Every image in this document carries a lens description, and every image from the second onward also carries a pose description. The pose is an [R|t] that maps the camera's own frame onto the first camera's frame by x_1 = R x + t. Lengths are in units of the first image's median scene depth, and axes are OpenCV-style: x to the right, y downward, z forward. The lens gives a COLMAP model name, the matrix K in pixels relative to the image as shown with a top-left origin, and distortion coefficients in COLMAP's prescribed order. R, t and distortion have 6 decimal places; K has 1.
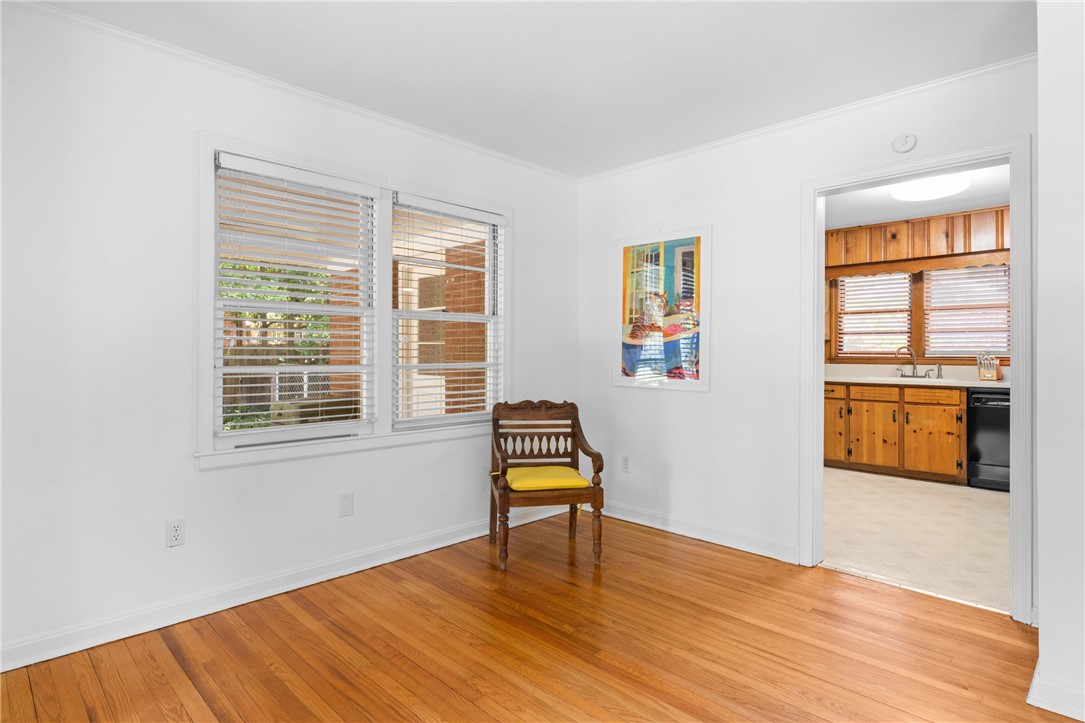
lens RADIAL K [[577.2, 0, 543.6], [0, 577.2, 351.7], [0, 0, 1]] dist [0.001549, 0.000405]
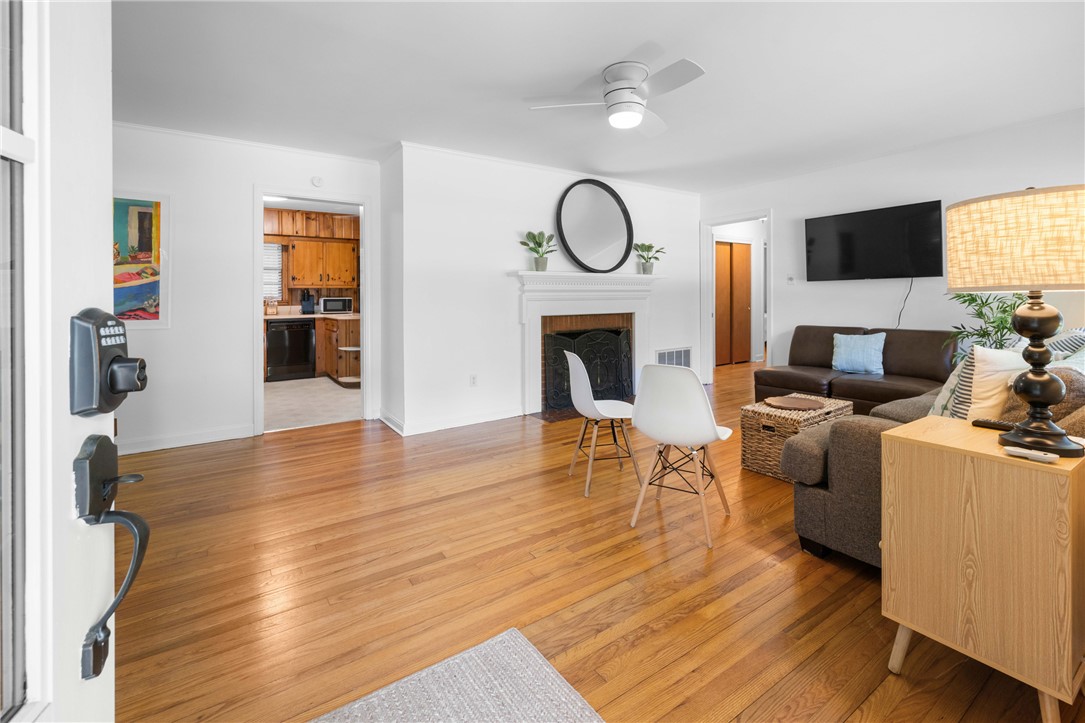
lens RADIAL K [[477.9, 0, 544.3], [0, 477.9, 358.2], [0, 0, 1]] dist [0.000663, -0.000218]
pose [[0.193282, -0.124753, 0.973180, -0.390592], [0.002546, 0.991944, 0.126653, 0.002342], [-0.981140, -0.022002, 0.192042, -0.005838]]
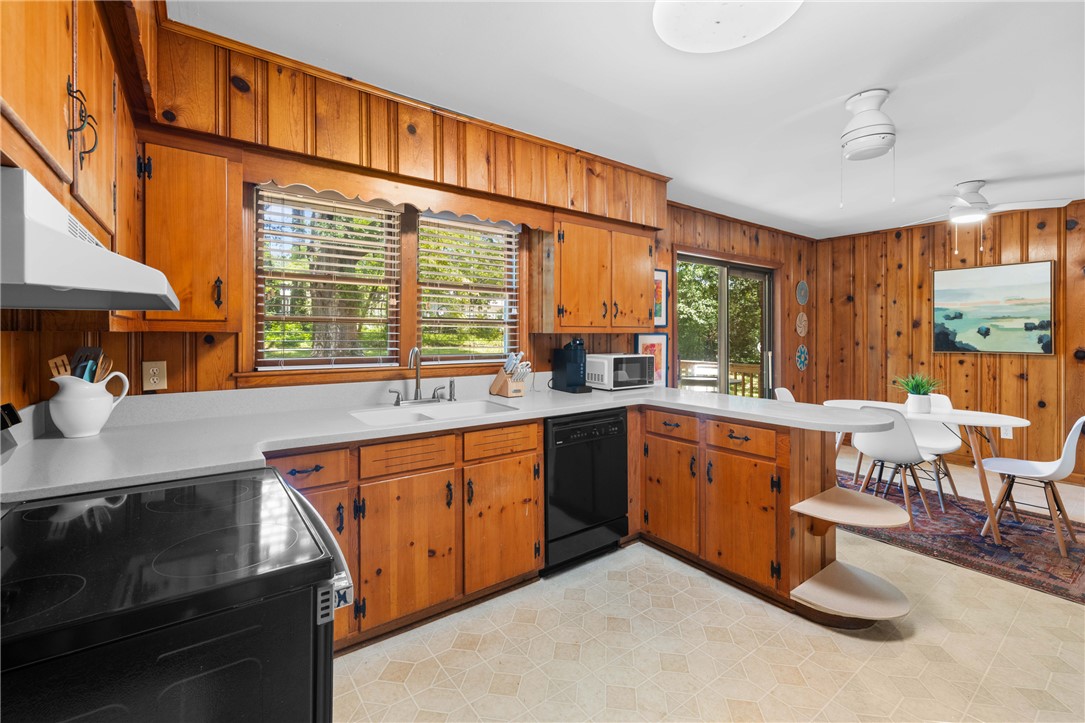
lens RADIAL K [[466.3, 0, 544.8], [0, 466.3, 335.6], [0, 0, 1]] dist [0.001049, 0.000149]
pose [[0.149272, -0.004875, 0.988784, 0.233449], [-0.008448, 0.999945, 0.006205, -0.025011], [-0.988760, -0.009280, 0.149222, 0.864063]]
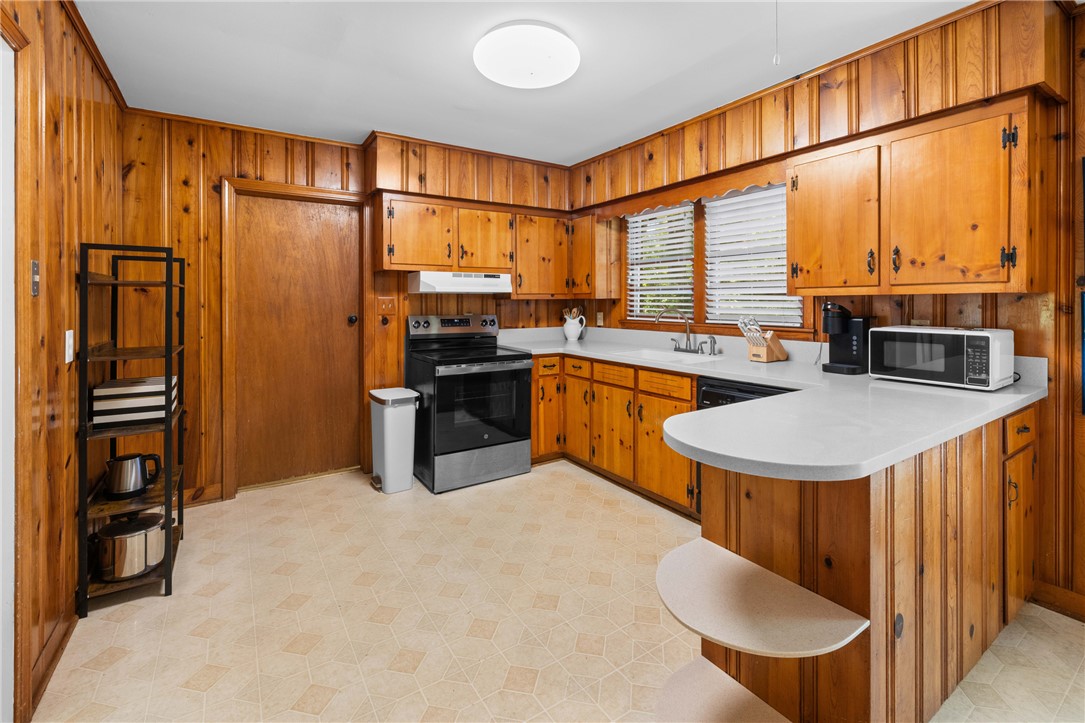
lens RADIAL K [[481.1, 0, 543.9], [0, 481.1, 300.5], [0, 0, 1]] dist [0.000793, 0.000131]
pose [[0.977423, -0.008160, -0.211133, 0.630853], [0.009324, 0.999946, 0.004517, -0.024786], [0.211085, -0.006383, 0.977447, 0.402253]]
